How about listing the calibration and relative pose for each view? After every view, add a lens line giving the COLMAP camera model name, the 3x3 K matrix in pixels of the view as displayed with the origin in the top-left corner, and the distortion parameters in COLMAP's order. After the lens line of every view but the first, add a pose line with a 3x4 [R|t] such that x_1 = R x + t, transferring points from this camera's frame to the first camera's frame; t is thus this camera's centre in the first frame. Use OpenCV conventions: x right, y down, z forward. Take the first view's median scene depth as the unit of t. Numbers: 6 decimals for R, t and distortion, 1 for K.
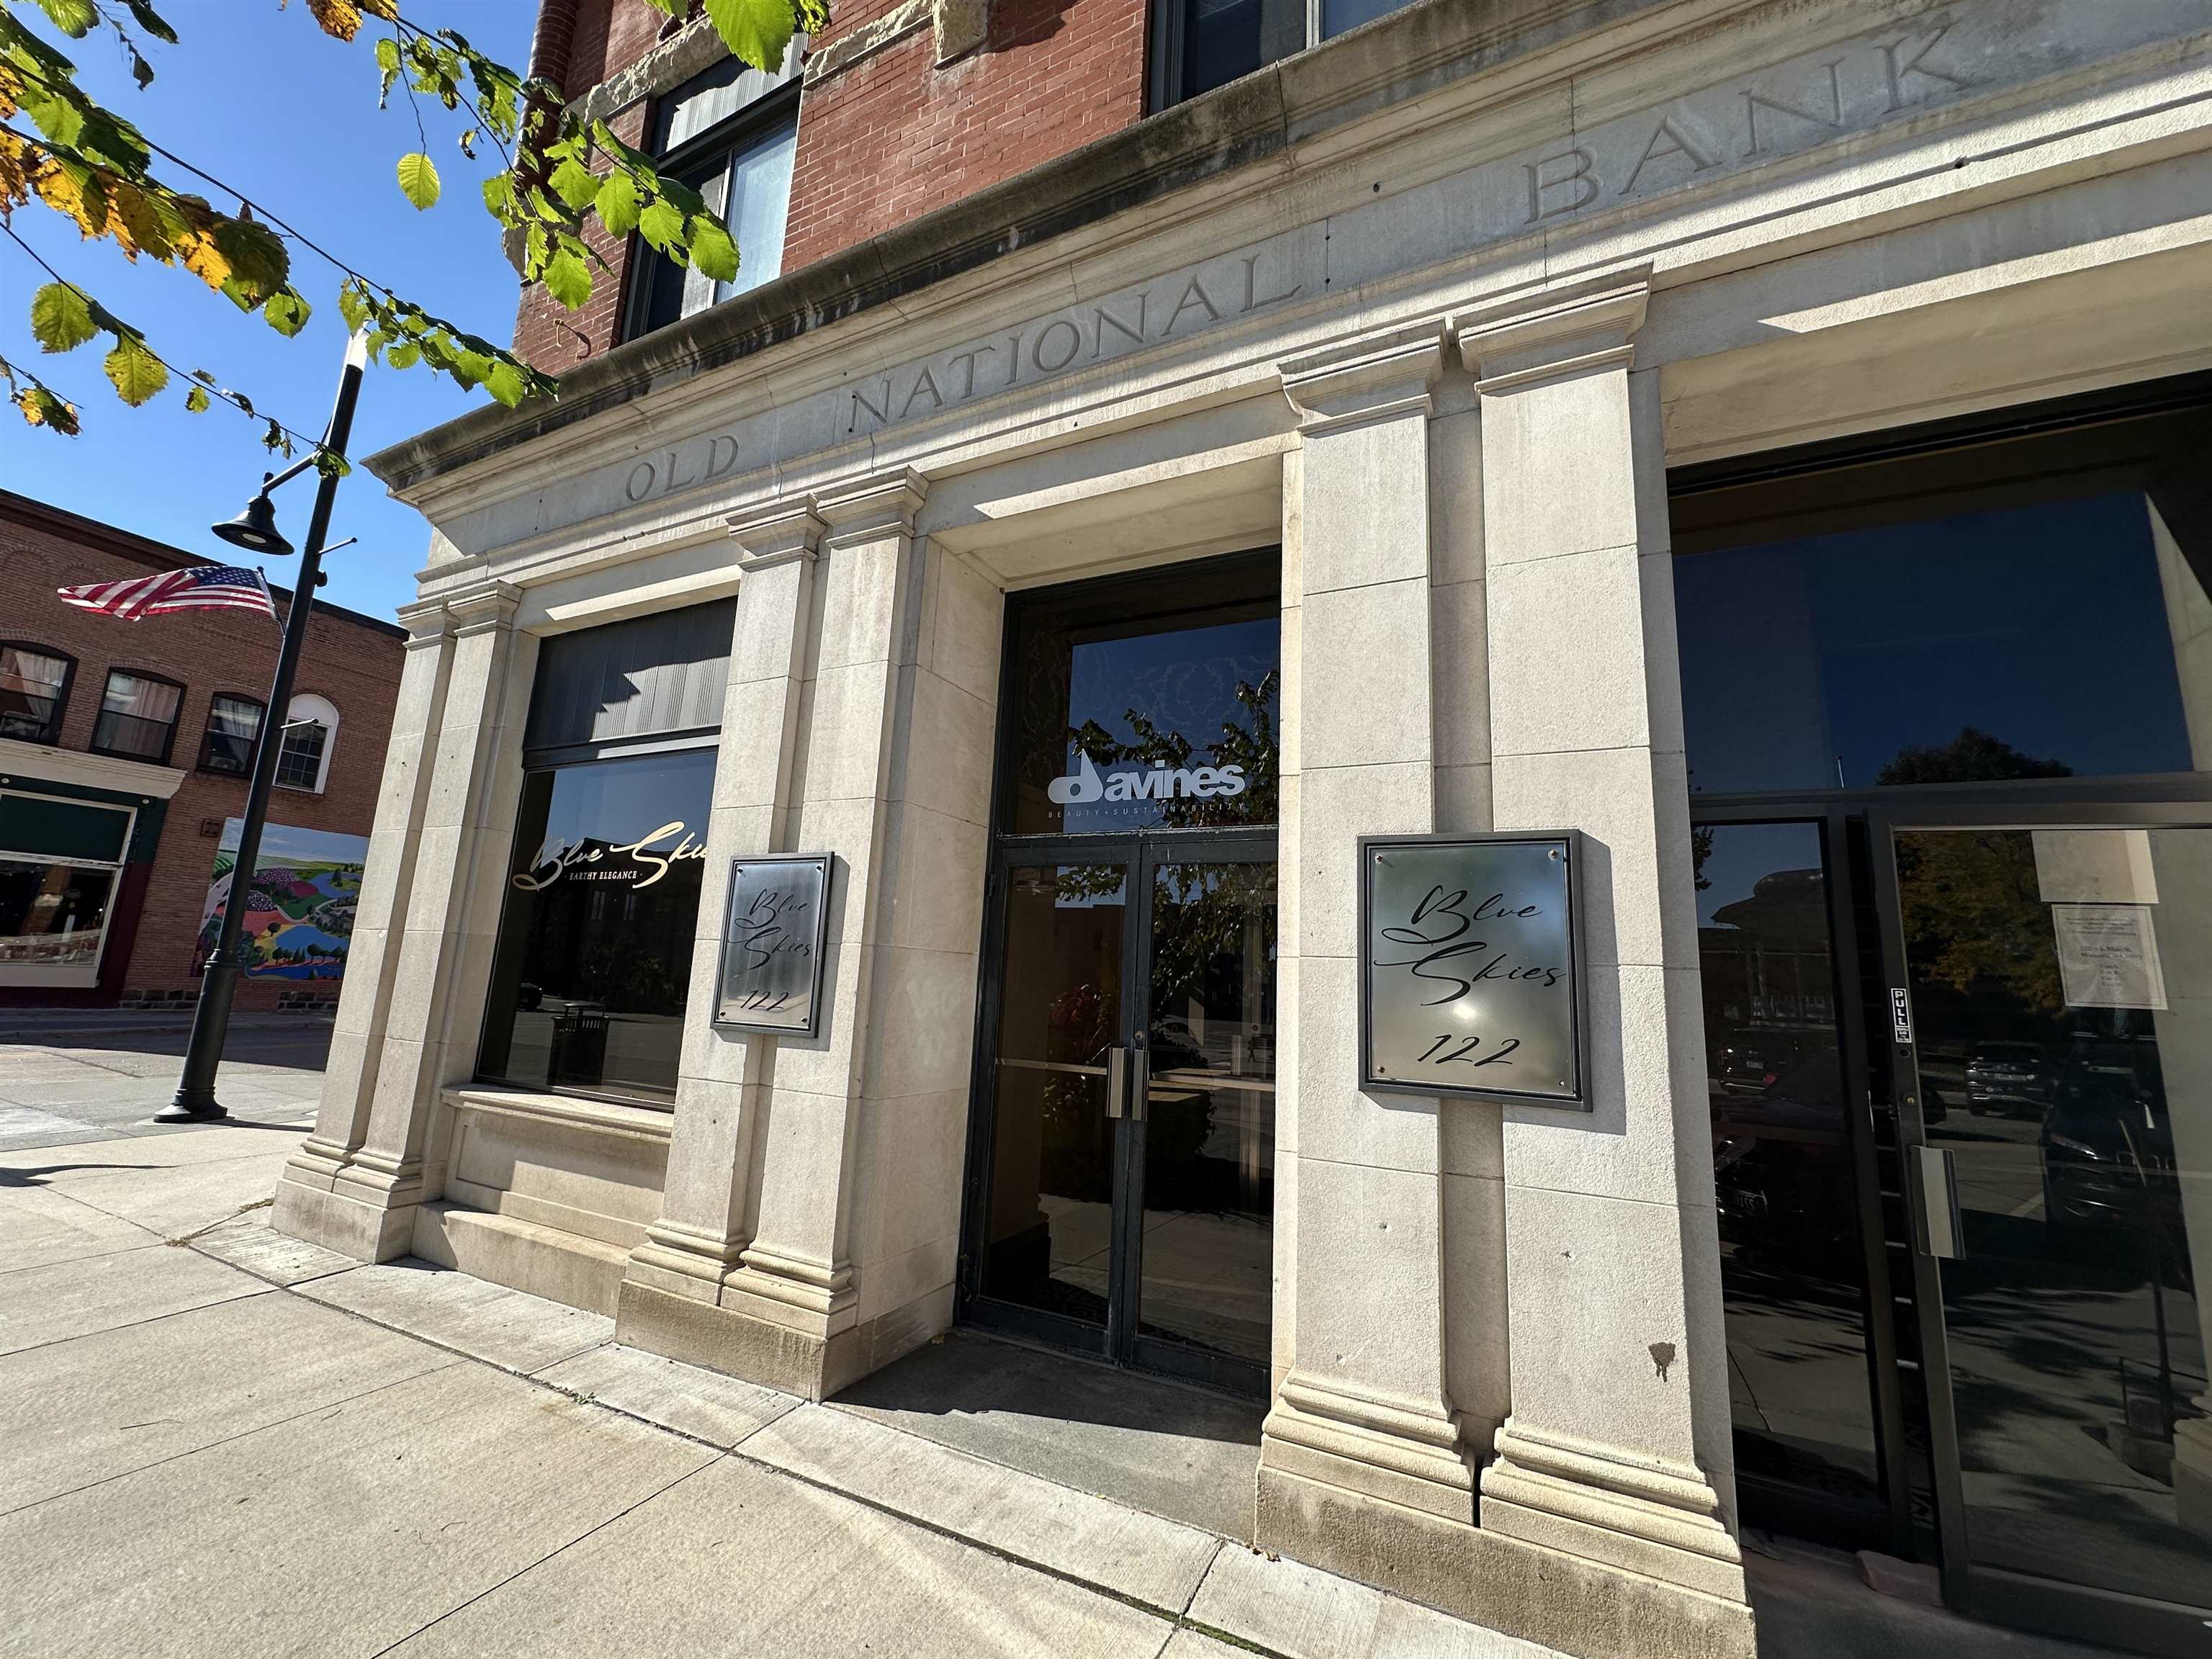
lens RADIAL K [[885.6, 0, 1103.8], [0, 885.6, 829.5], [0, 0, 1]] dist [-0.002159, 0.000551]
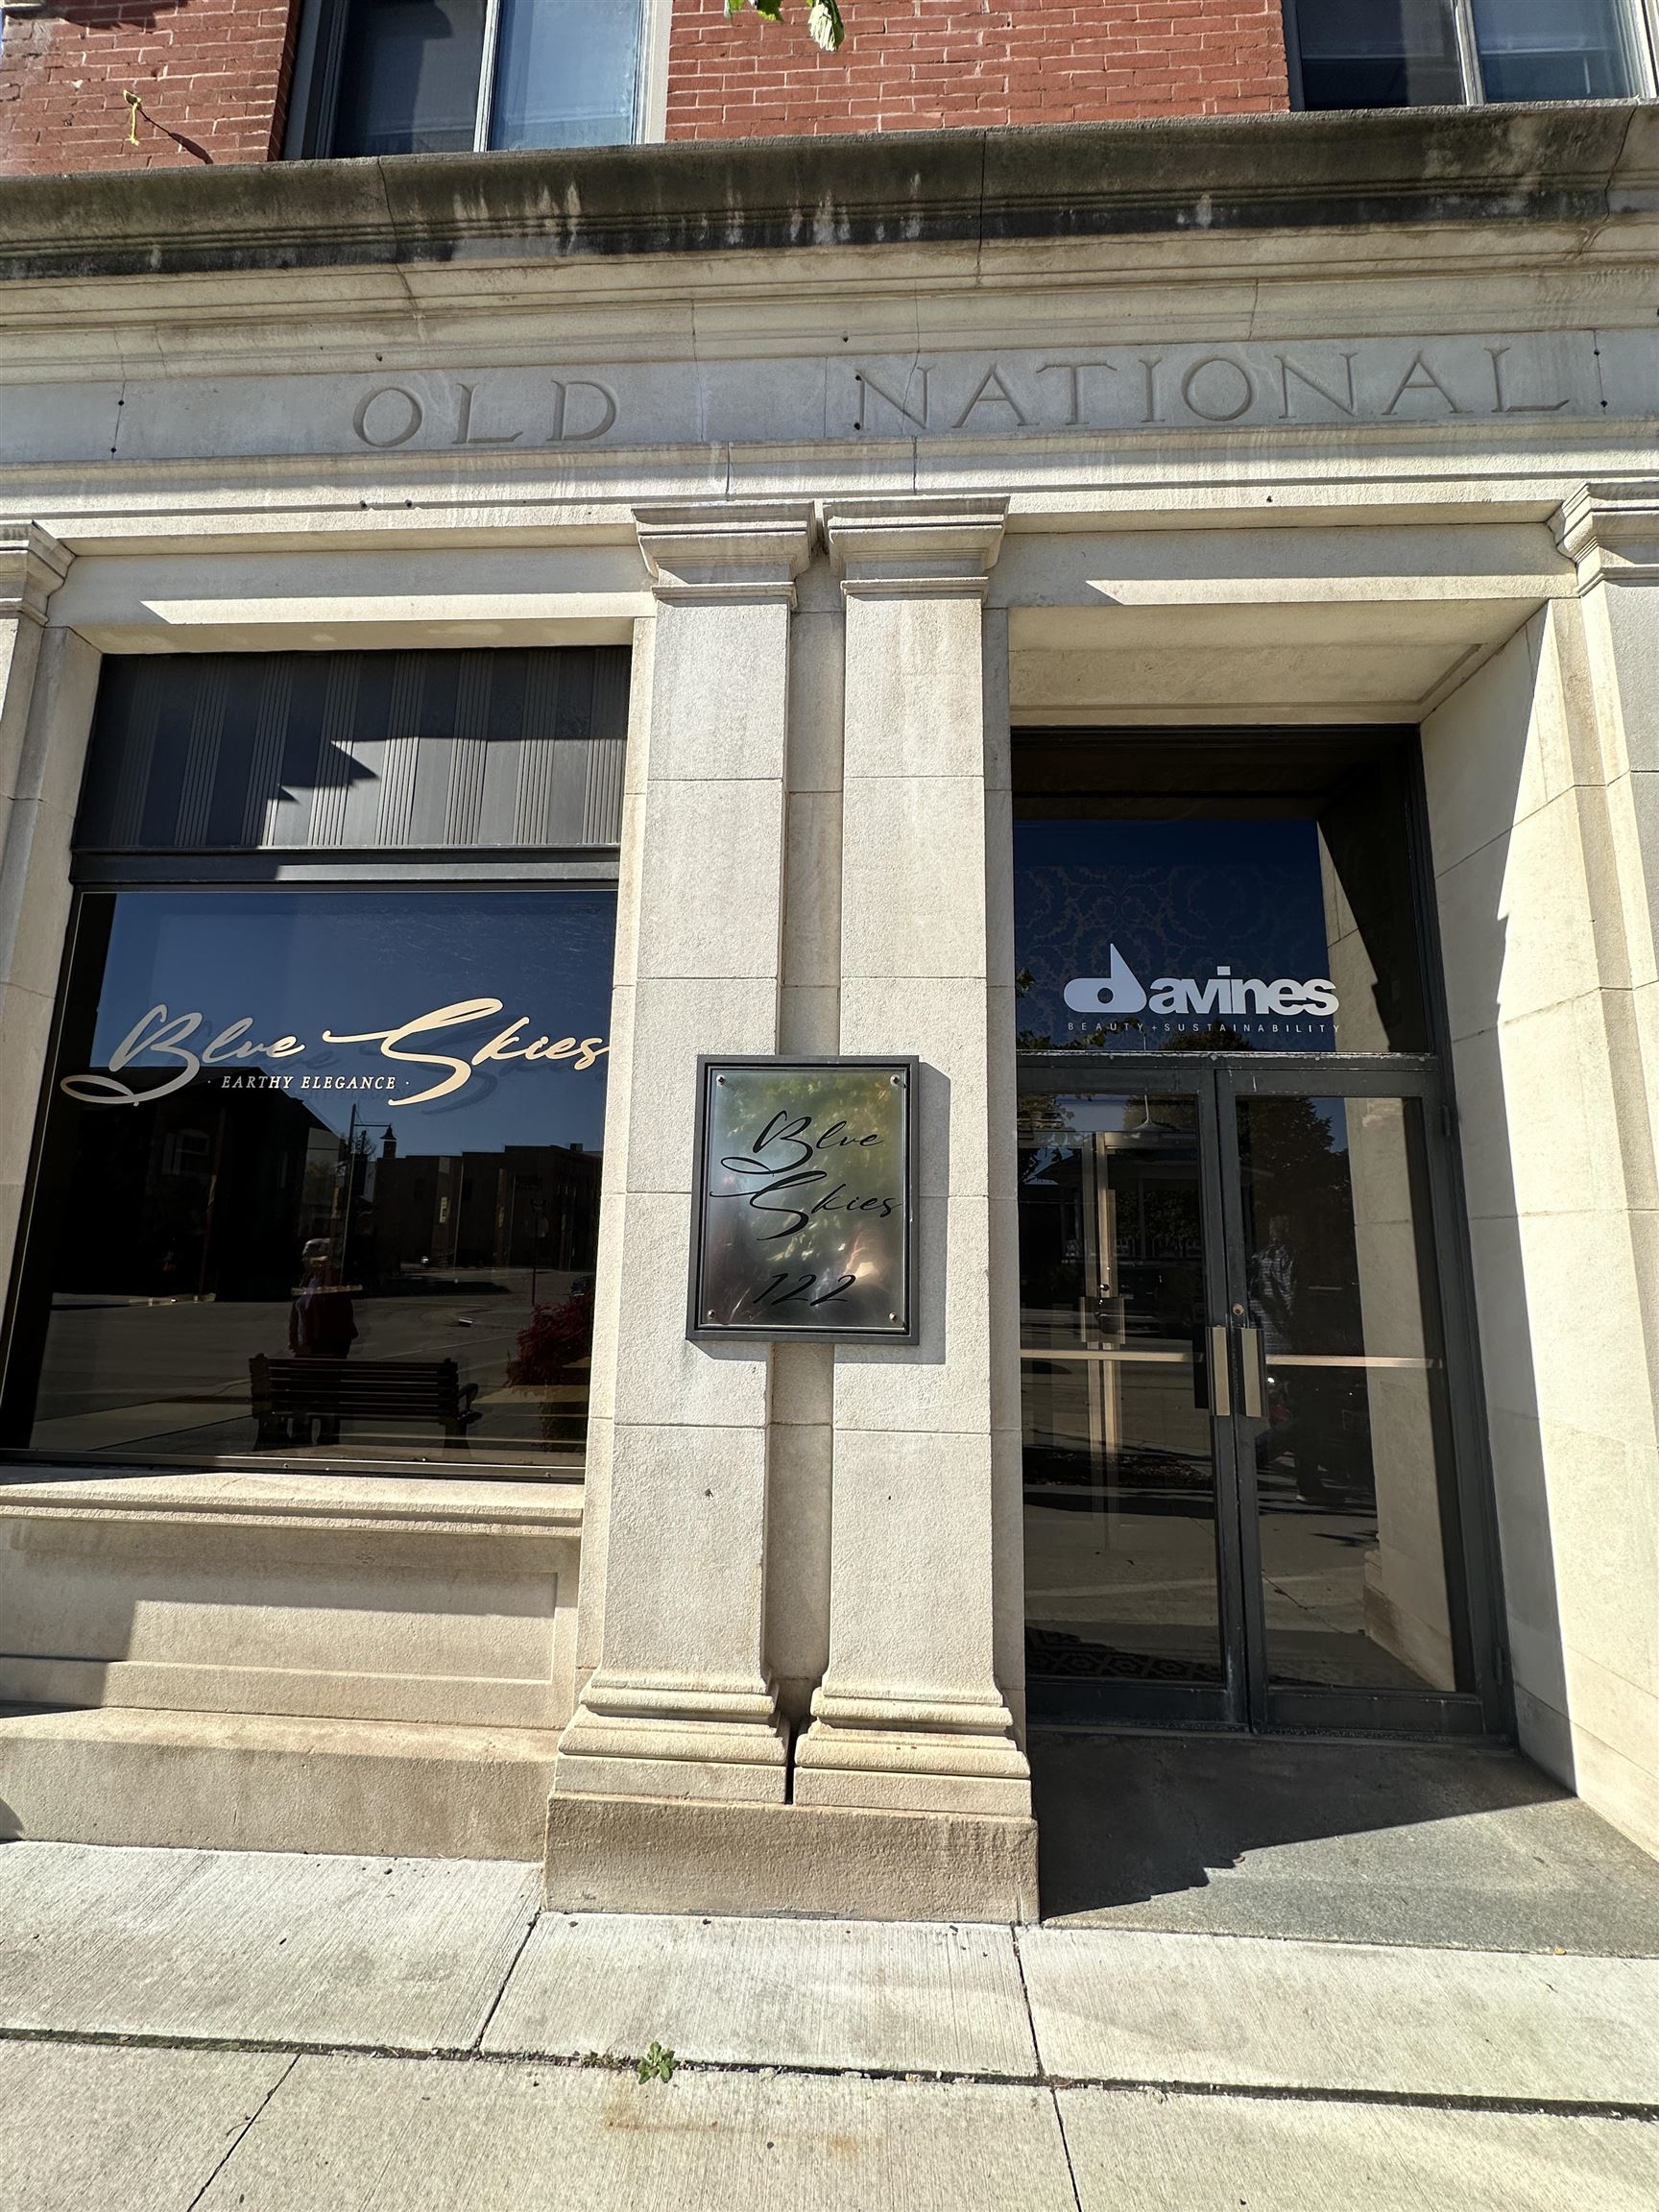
lens RADIAL K [[885.6, 0, 824.6], [0, 885.6, 1107.7], [0, 0, 1]] dist [-0.002159, 0.000551]
pose [[0.915550, 0.034790, 0.400697, -0.591956], [-0.045783, 0.998791, 0.017891, 0.051880], [-0.399590, -0.034726, 0.916036, 0.407744]]
